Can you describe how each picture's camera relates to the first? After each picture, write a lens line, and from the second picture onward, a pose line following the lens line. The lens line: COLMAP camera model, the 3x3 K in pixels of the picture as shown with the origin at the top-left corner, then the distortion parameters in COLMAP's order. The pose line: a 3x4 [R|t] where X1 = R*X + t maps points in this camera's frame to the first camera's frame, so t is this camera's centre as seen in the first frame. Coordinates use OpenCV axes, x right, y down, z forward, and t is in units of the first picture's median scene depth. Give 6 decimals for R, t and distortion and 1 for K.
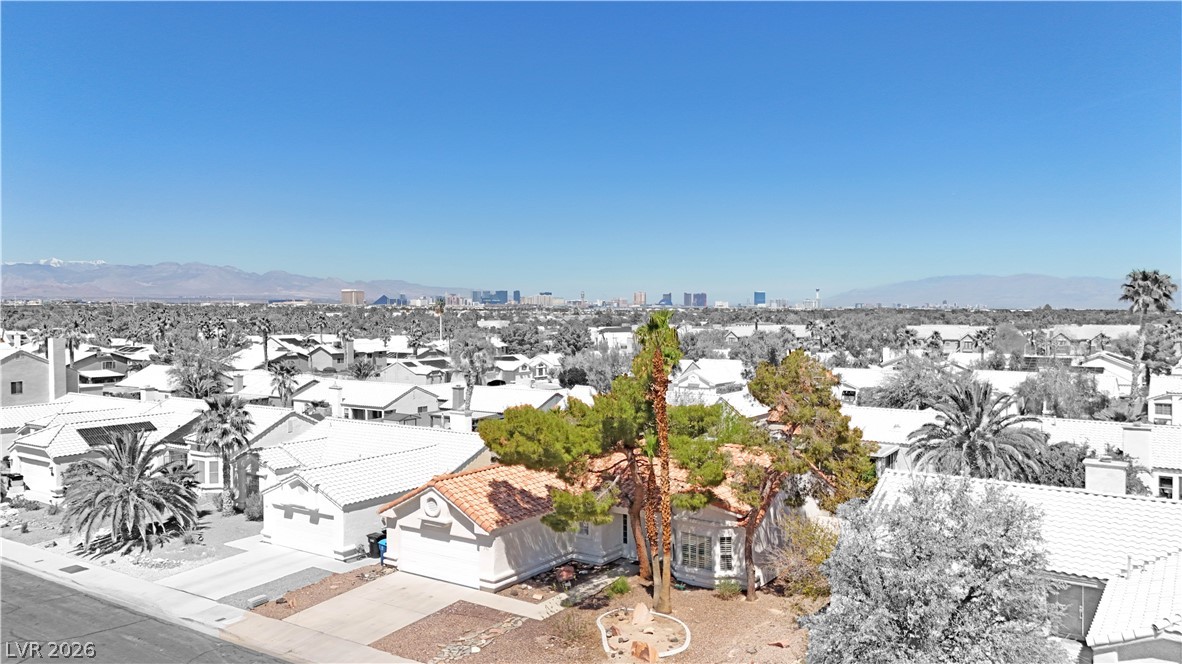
lens RADIAL K [[878.4, 0, 591.0], [0, 878.4, 332.0], [0, 0, 1]] dist [0.051421, -0.003939]
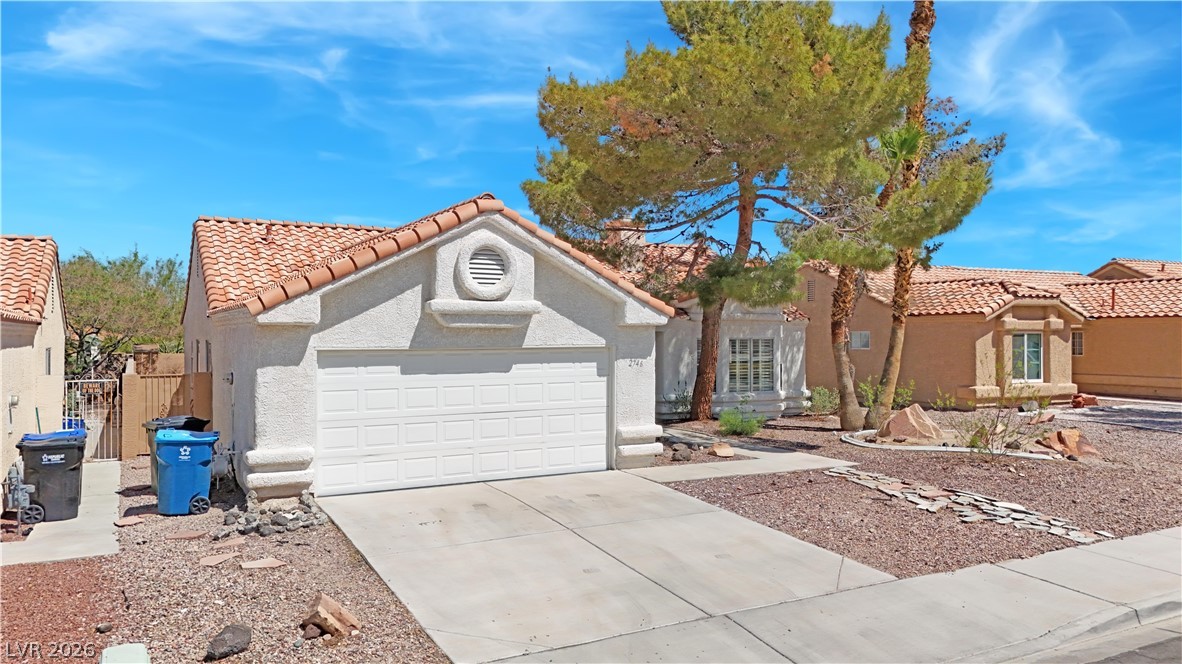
lens RADIAL K [[878.4, 0, 591.0], [0, 878.4, 332.0], [0, 0, 1]] dist [0.051421, -0.003939]
pose [[0.448619, 0.007201, 0.893694, -0.472678], [0.021719, 0.999584, -0.018957, 0.228062], [-0.893459, 0.027914, 0.448276, 0.796967]]
